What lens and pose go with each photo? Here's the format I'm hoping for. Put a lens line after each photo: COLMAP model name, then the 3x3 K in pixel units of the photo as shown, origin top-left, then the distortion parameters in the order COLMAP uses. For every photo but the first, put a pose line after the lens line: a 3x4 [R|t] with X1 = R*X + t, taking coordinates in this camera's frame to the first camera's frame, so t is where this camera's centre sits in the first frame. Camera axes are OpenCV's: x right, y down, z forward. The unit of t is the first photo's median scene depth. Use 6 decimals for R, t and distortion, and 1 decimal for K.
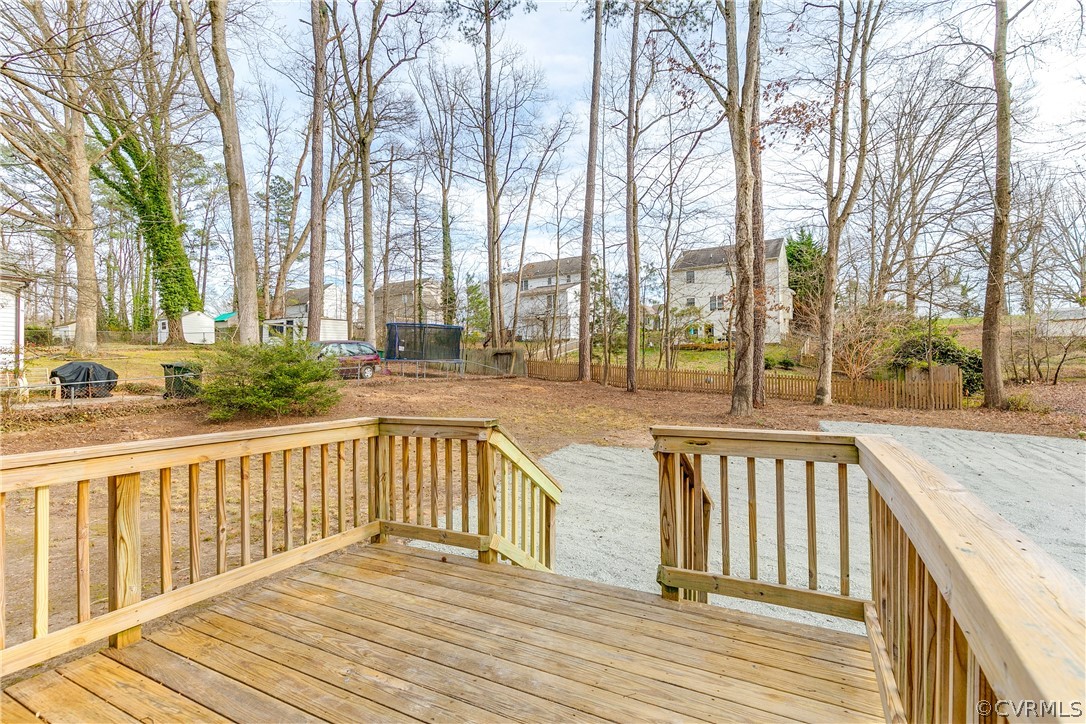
lens RADIAL K [[497.8, 0, 543.8], [0, 497.8, 364.0], [0, 0, 1]] dist [0.005737, -0.001084]
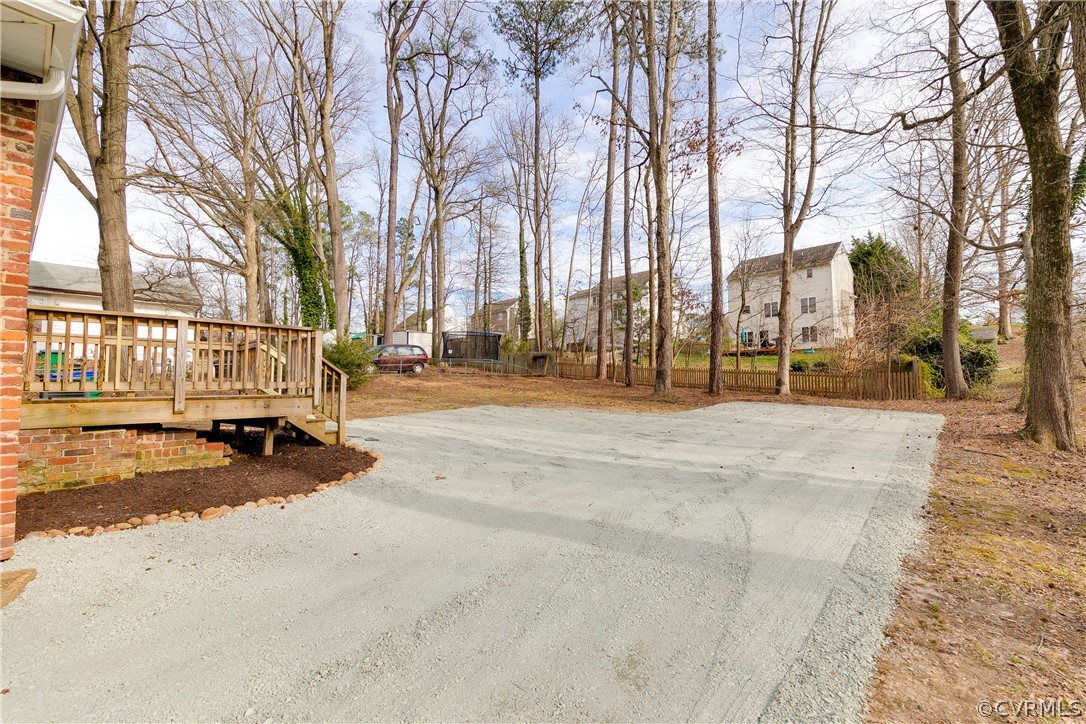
lens RADIAL K [[497.8, 0, 545.1], [0, 497.8, 366.6], [0, 0, 1]] dist [0.005737, -0.001084]
pose [[0.966239, -0.003523, -0.257623, 0.209534], [-0.004686, 0.999501, -0.031242, 0.035207], [0.257605, 0.031394, 0.965740, -0.118913]]
